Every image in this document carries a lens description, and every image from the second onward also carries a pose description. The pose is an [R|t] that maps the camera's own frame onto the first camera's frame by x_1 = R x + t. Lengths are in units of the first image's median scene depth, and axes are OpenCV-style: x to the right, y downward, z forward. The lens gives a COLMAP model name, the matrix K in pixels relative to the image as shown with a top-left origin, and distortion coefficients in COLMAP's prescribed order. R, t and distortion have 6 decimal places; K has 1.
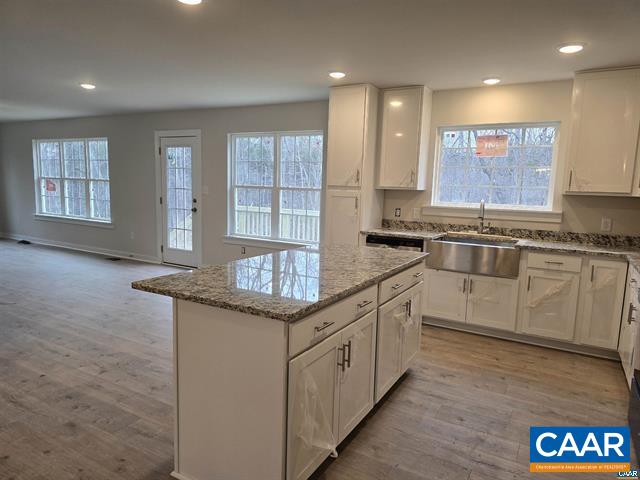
lens RADIAL K [[429.2, 0, 323.1], [0, 429.2, 238.1], [0, 0, 1]] dist [0.070172, -0.054846]
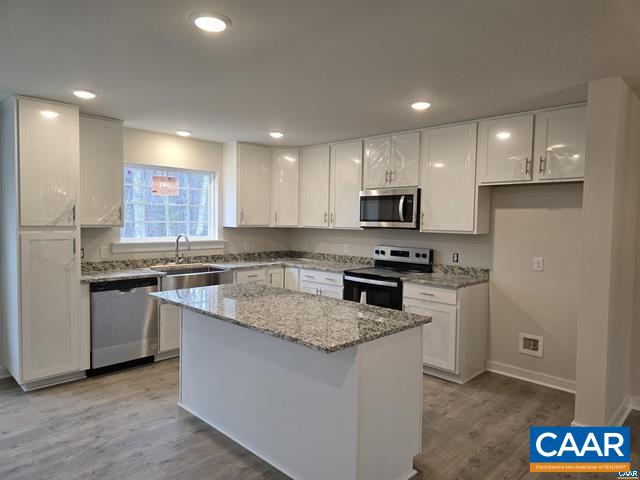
lens RADIAL K [[429.2, 0, 323.1], [0, 429.2, 238.1], [0, 0, 1]] dist [0.070172, -0.054846]
pose [[0.246917, -0.069014, 0.966576, -0.609931], [0.115194, 0.992478, 0.041436, -0.078855], [-0.962165, 0.101113, 0.253010, 0.346329]]
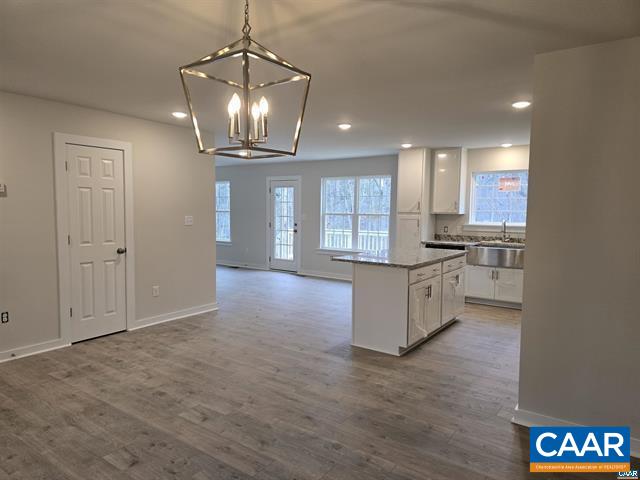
lens RADIAL K [[427.6, 0, 312.4], [0, 427.6, 238.4], [0, 0, 1]] dist [0.074054, -0.054983]
pose [[0.994411, -0.012115, -0.104877, -0.139322], [0.006033, 0.998292, -0.058113, 0.059599], [0.105402, 0.057155, 0.992786, -0.563512]]
